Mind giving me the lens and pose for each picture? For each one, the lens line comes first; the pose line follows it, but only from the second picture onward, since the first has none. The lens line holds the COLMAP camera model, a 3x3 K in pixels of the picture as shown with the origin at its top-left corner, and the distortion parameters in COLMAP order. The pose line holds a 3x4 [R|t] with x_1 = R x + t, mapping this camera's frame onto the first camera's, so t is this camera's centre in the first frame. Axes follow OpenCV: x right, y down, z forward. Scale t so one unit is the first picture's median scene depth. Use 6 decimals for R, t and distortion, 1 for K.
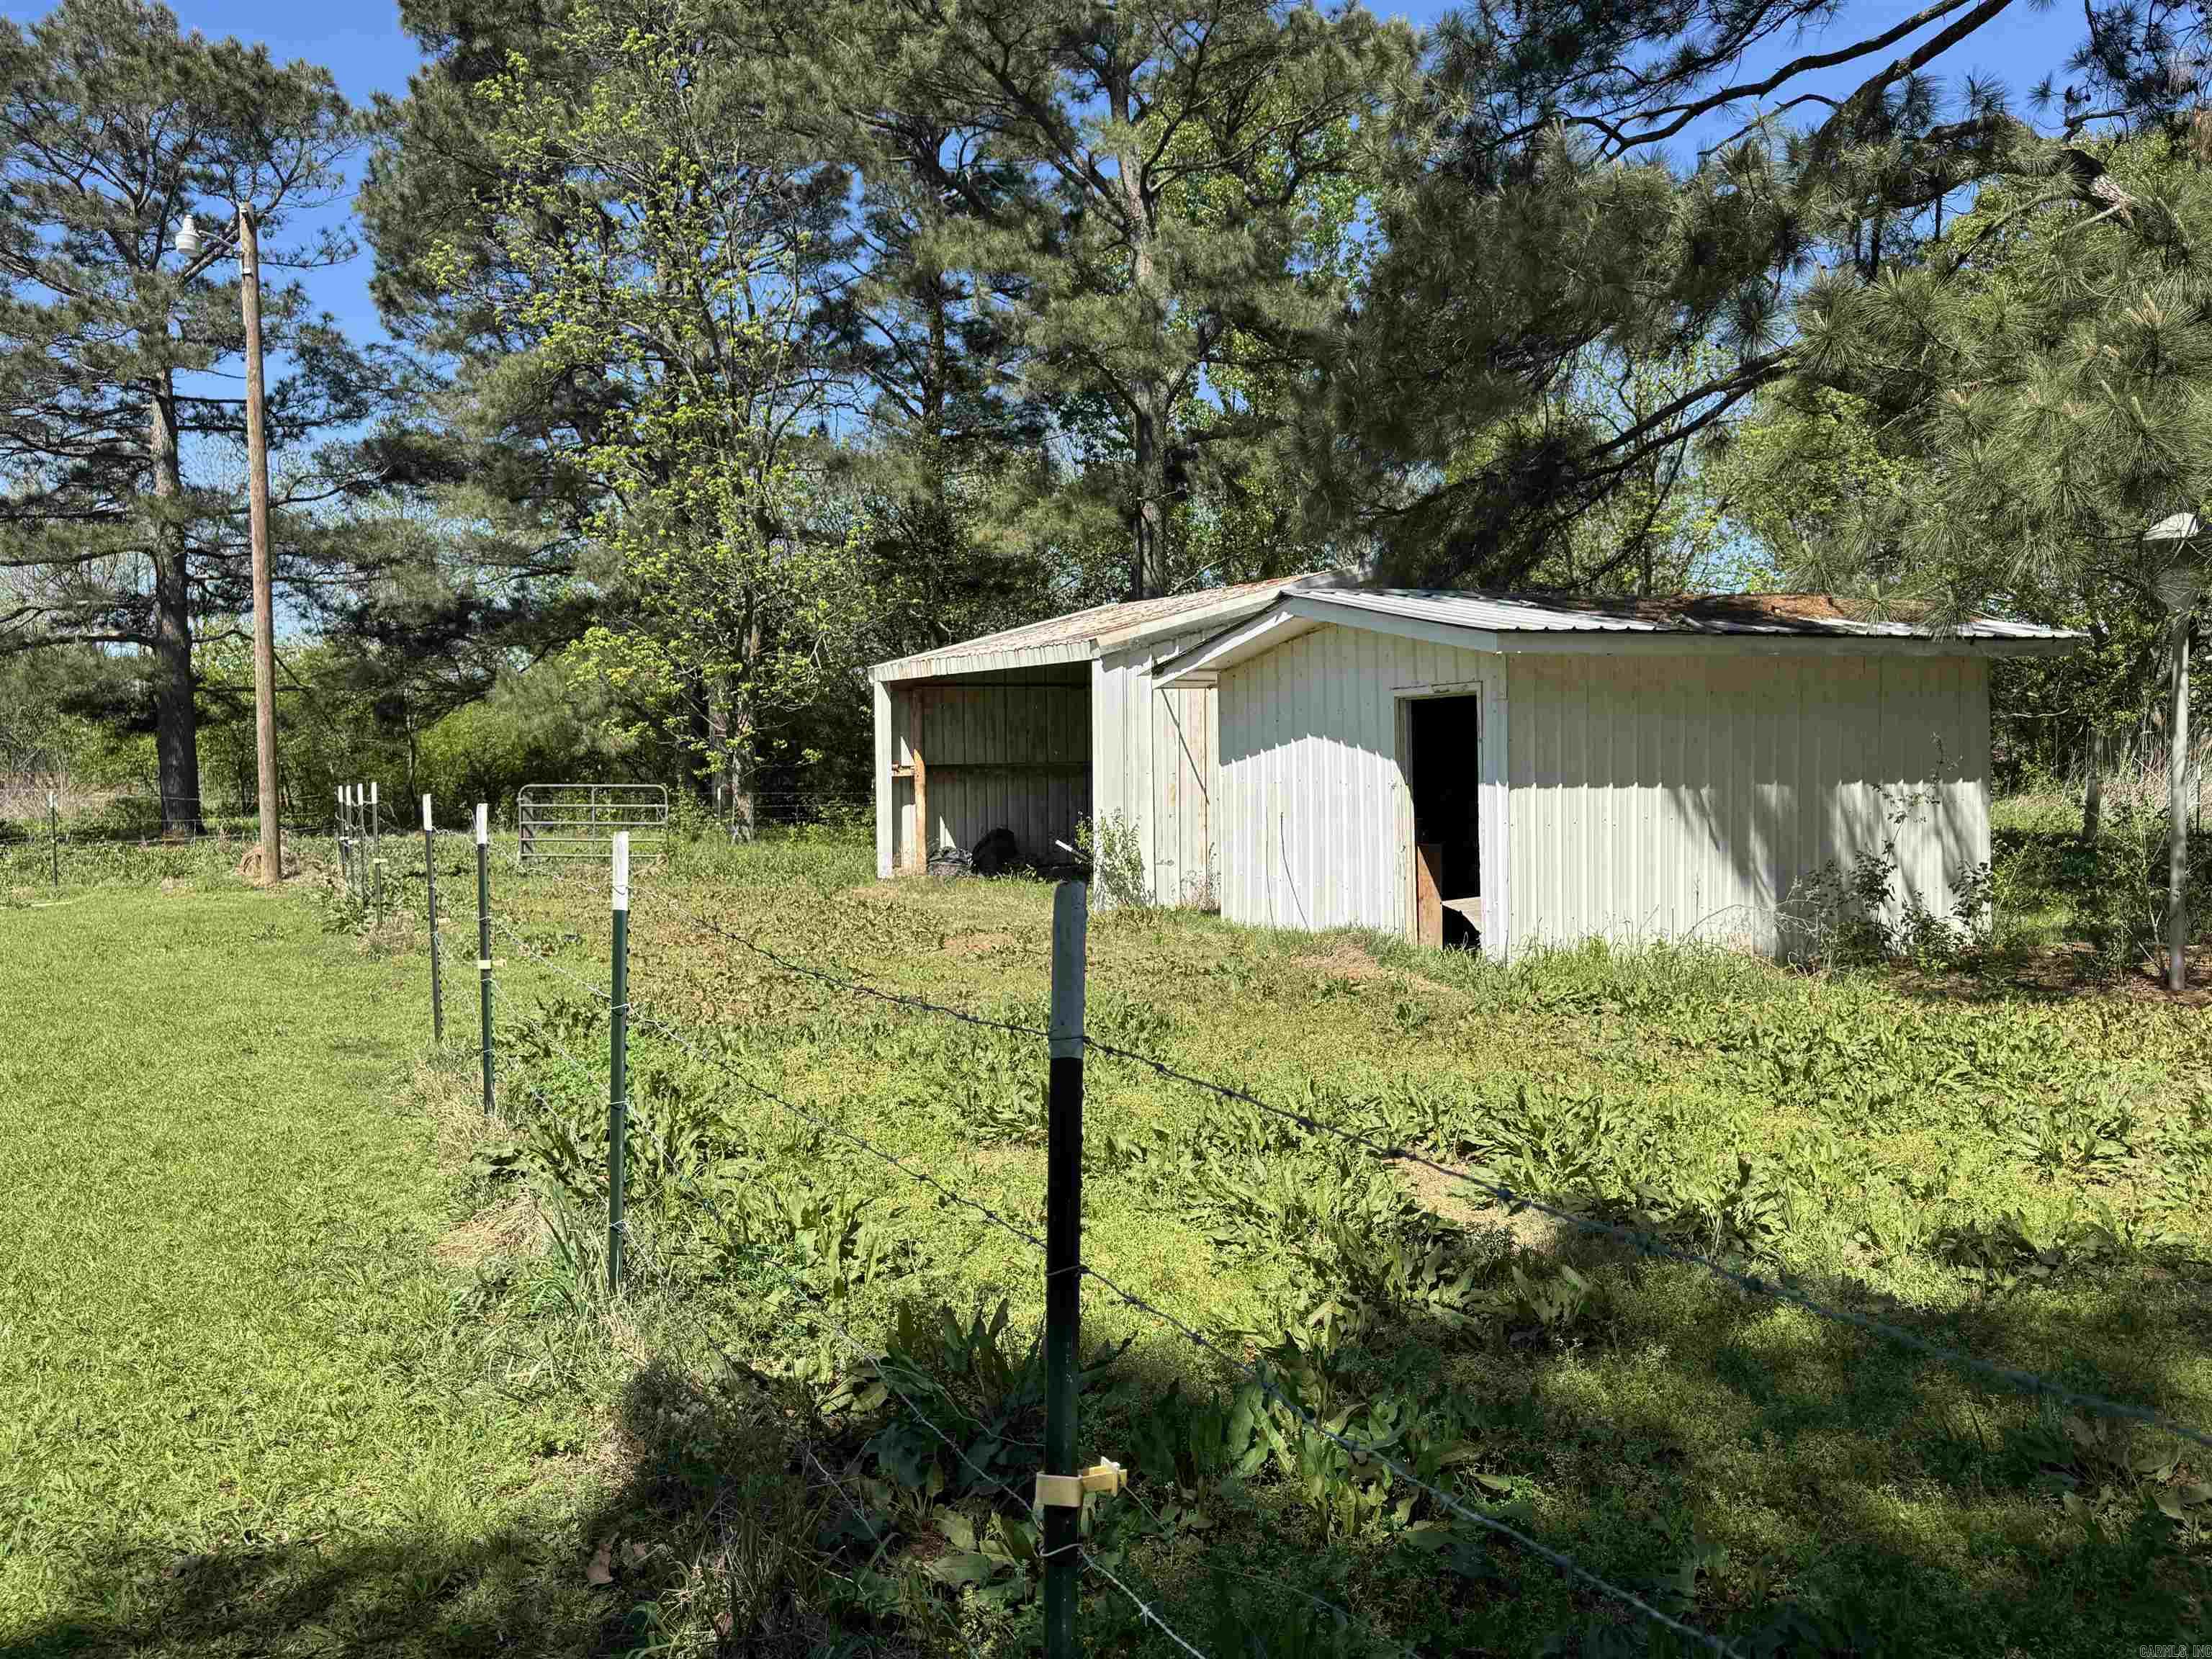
lens RADIAL K [[1679.3, 0, 1106.0], [0, 1679.3, 835.6], [0, 0, 1]] dist [-0.015742, -0.004454]
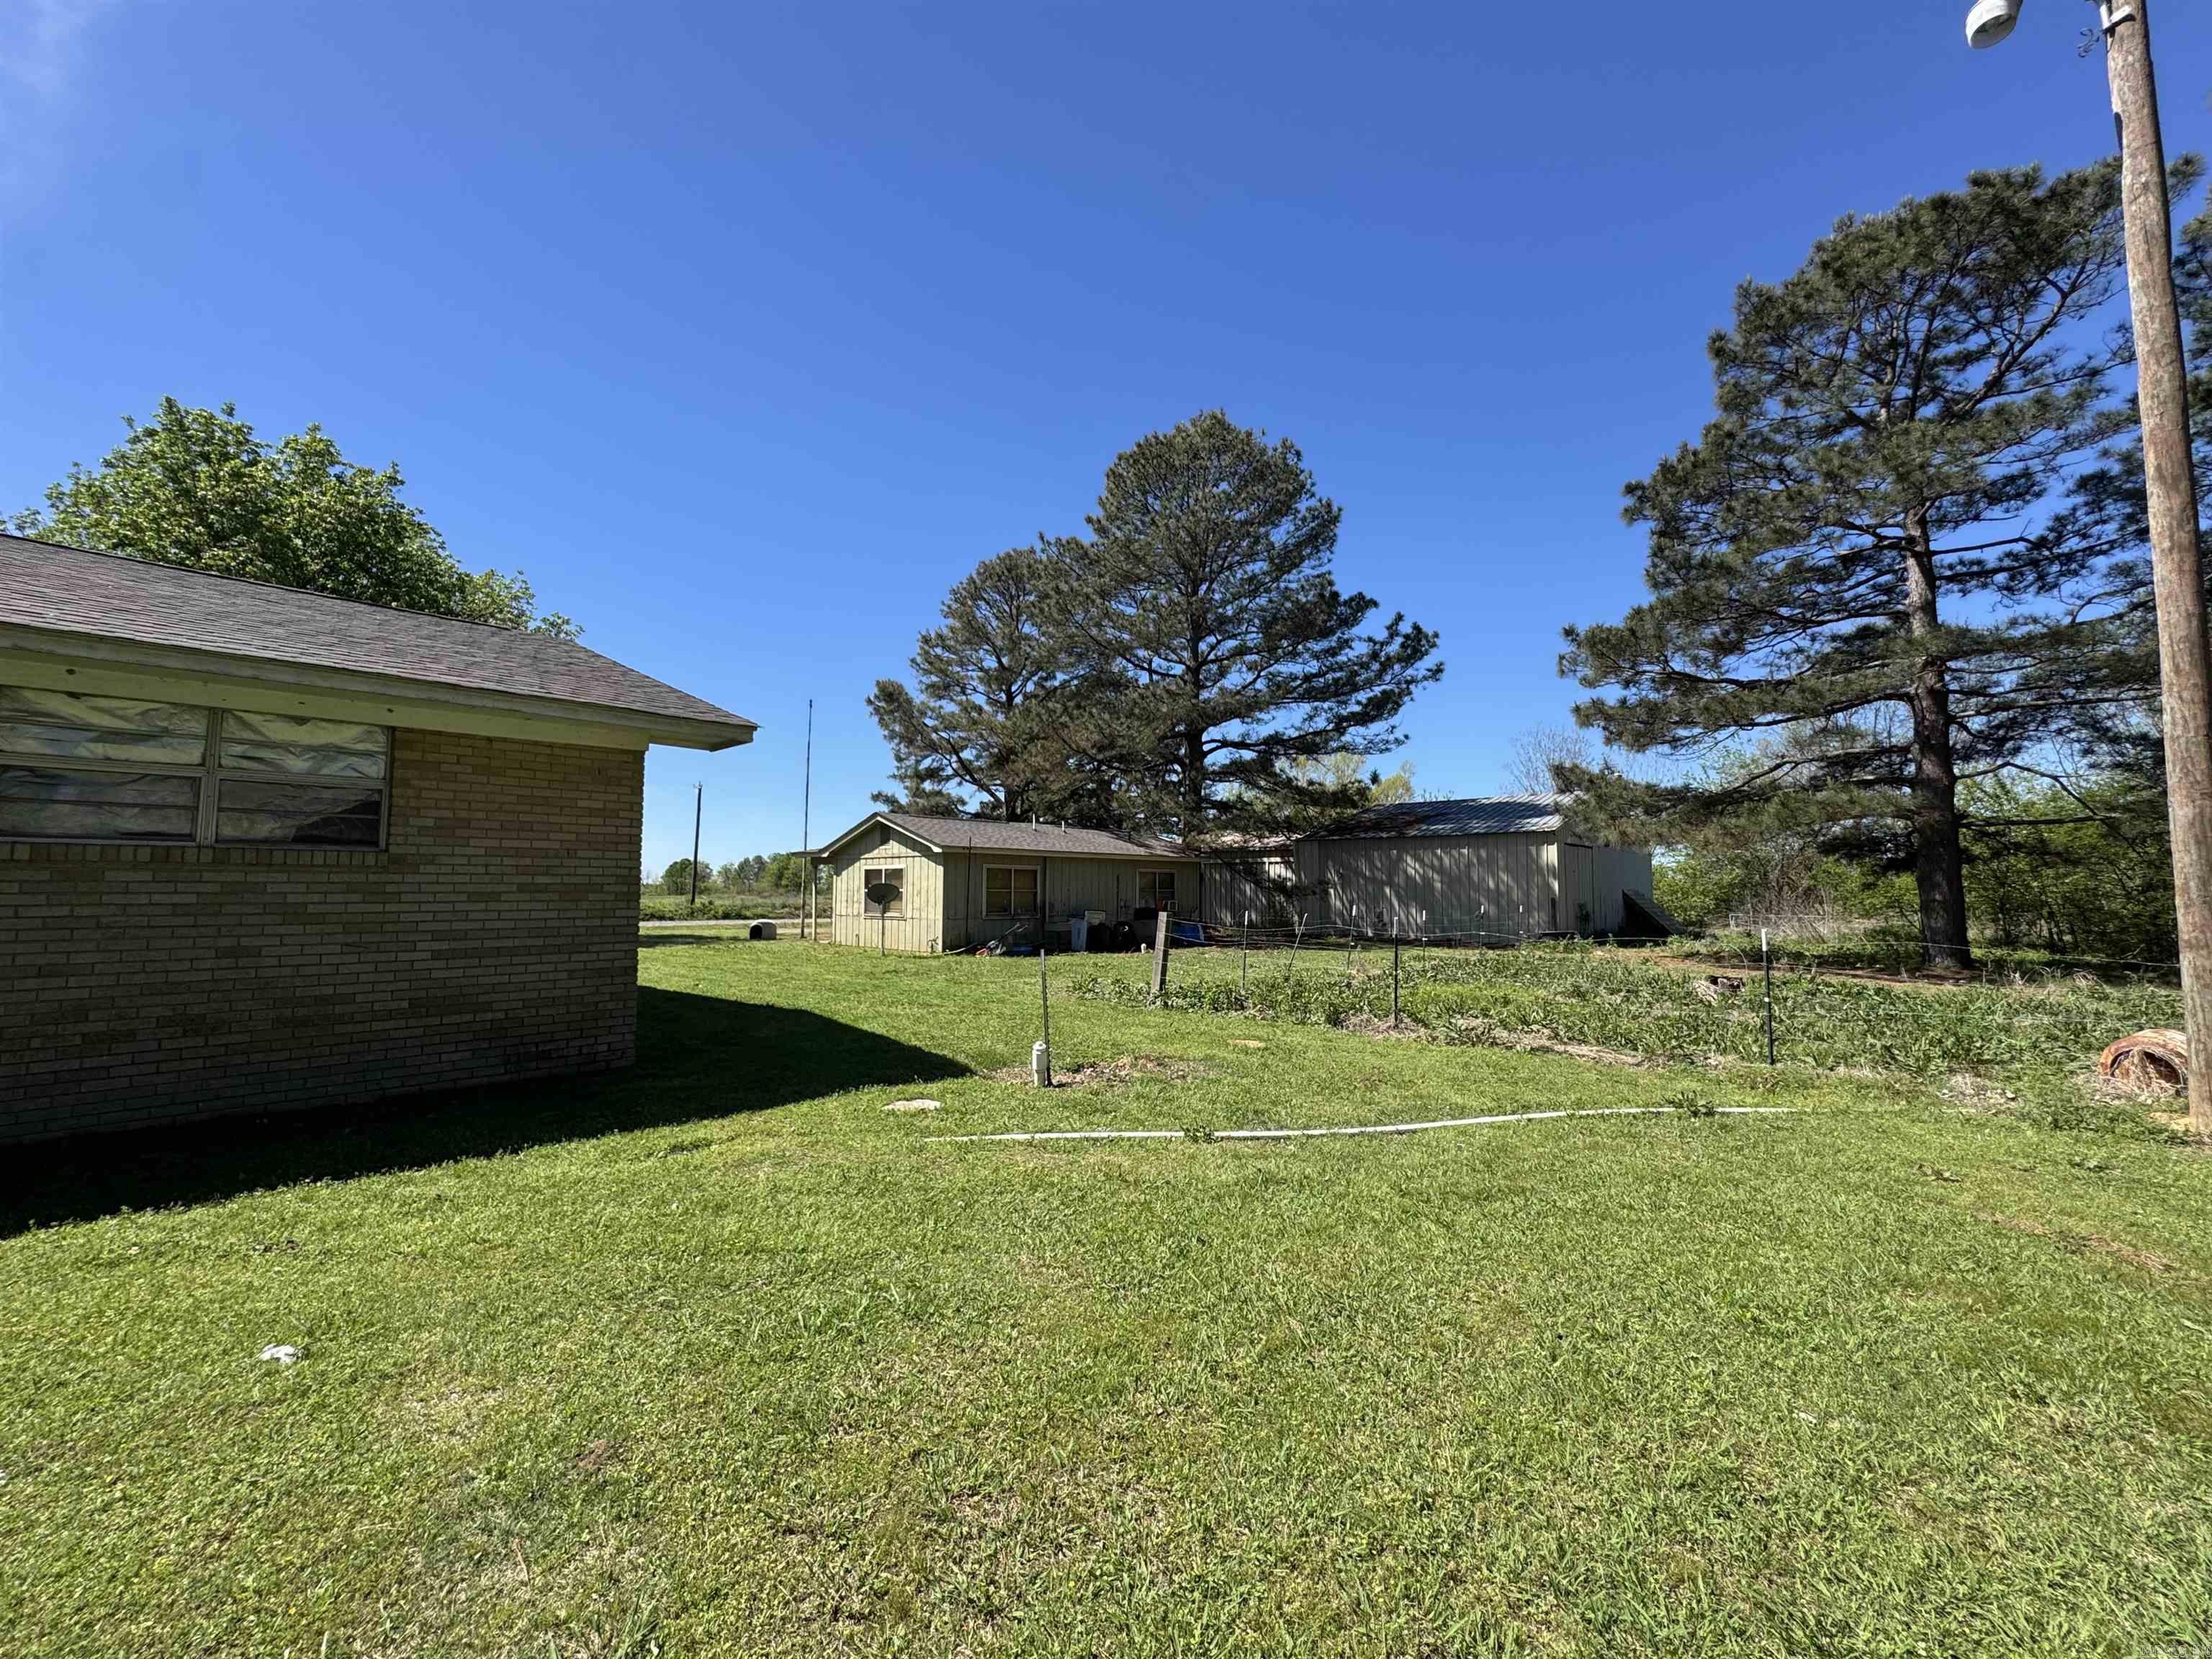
lens RADIAL K [[887.4, 0, 1104.0], [0, 887.4, 842.8], [0, 0, 1]] dist [-0.004669, 0.000220]
pose [[0.312596, -0.049471, -0.948597, -0.197352], [-0.051458, 0.996294, -0.068916, -0.012278], [0.948491, 0.070356, 0.308892, 0.337189]]
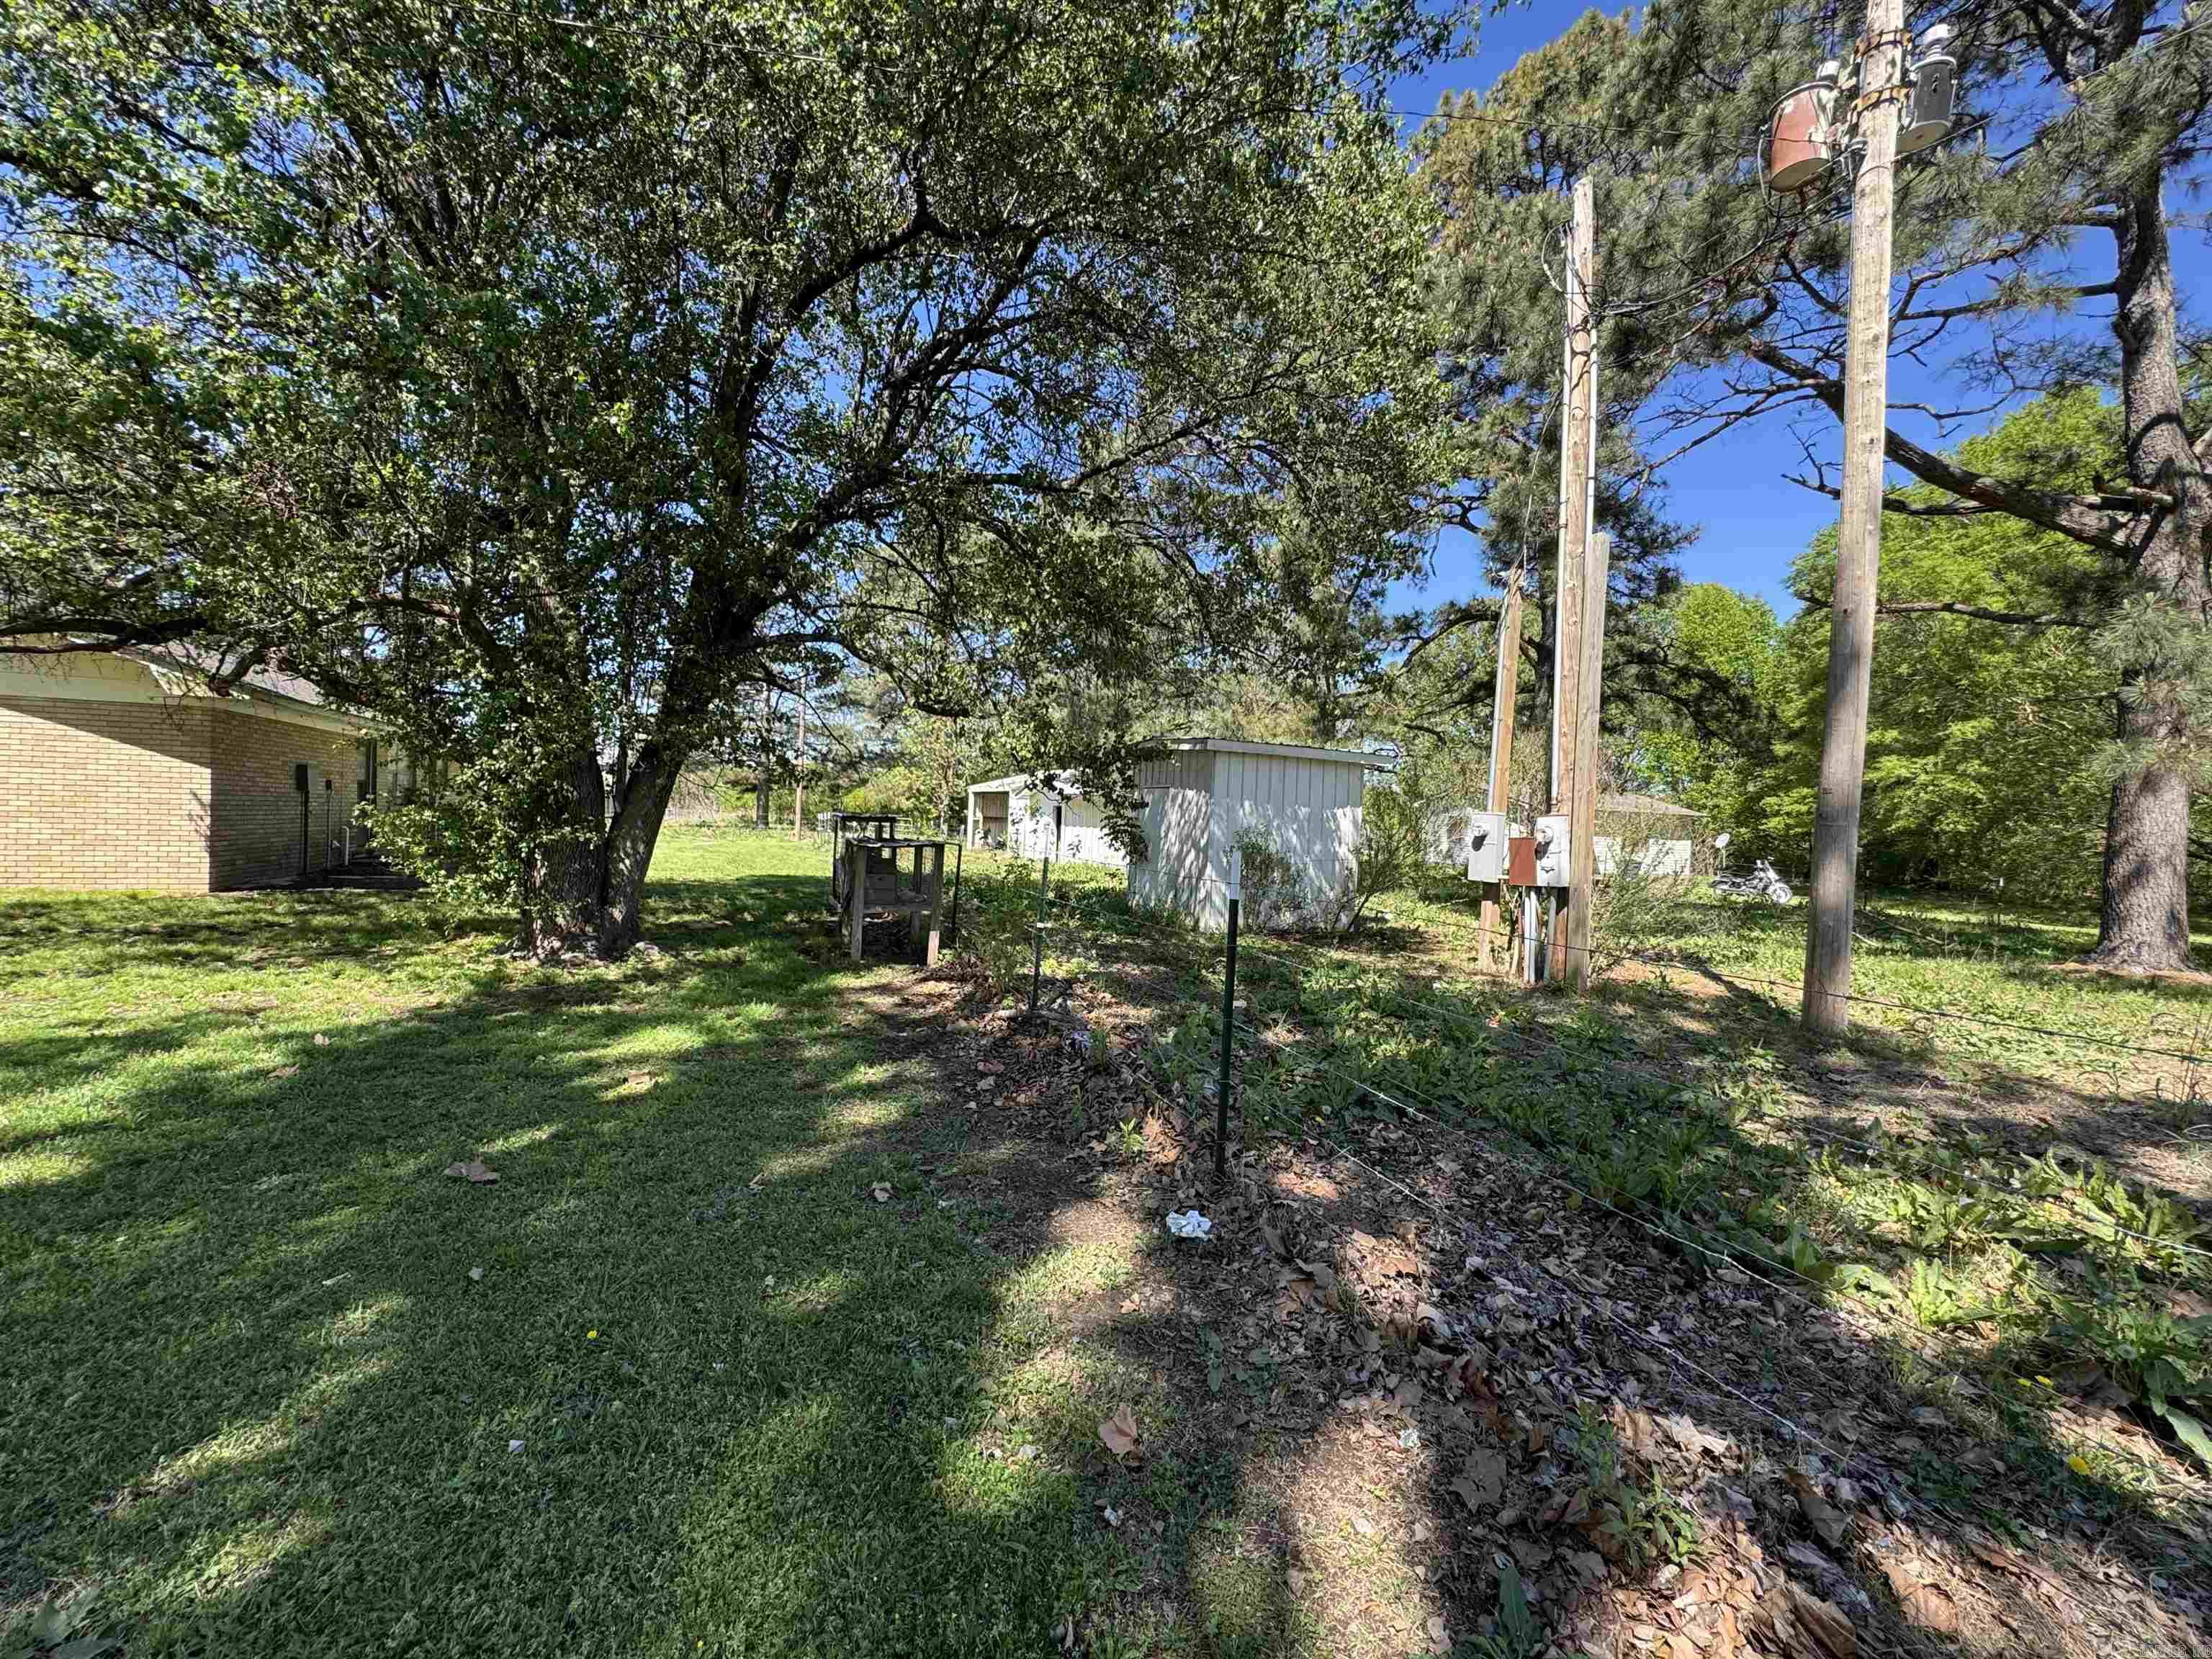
lens RADIAL K [[887.4, 0, 1103.6], [0, 887.4, 831.0], [0, 0, 1]] dist [-0.004669, 0.000220]
pose [[0.993009, 0.052936, -0.105504, 0.219213], [-0.056872, 0.997780, -0.034645, 0.024842], [0.103436, 0.040403, 0.993815, -0.517717]]
